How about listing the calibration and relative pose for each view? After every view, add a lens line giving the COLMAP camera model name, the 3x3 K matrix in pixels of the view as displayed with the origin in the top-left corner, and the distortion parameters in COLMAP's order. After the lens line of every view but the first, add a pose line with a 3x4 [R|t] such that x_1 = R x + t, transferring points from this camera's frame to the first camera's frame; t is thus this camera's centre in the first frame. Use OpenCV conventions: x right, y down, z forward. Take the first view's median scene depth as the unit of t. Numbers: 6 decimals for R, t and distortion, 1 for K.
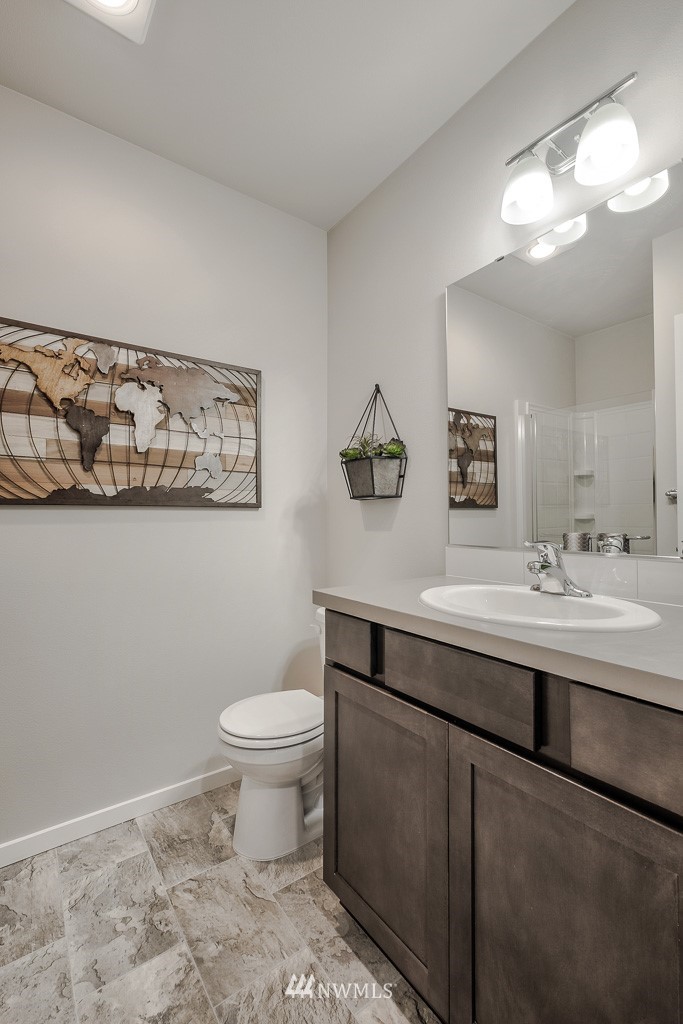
lens RADIAL K [[450.5, 0, 337.8], [0, 450.5, 509.9], [0, 0, 1]] dist [0.009250, -0.002764]
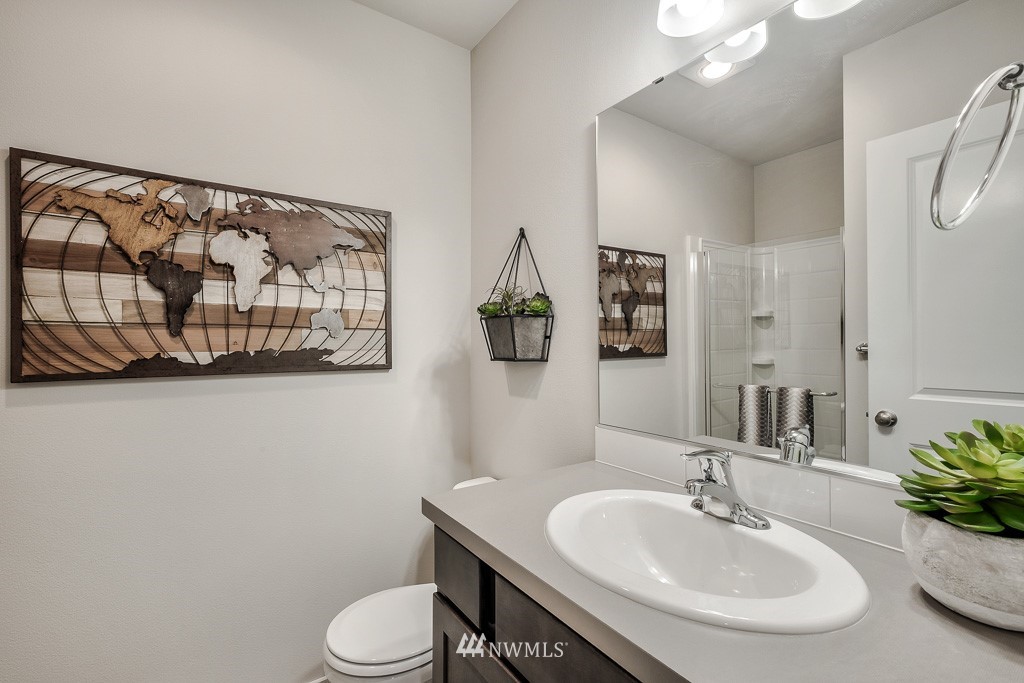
lens RADIAL K [[450.5, 0, 508.8], [0, 450.5, 342.4], [0, 0, 1]] dist [0.009250, -0.002764]
pose [[0.999903, -0.001963, -0.013788, 0.078698], [0.002215, 0.999831, 0.018253, -0.079940], [0.013750, -0.018282, 0.999738, 0.139858]]
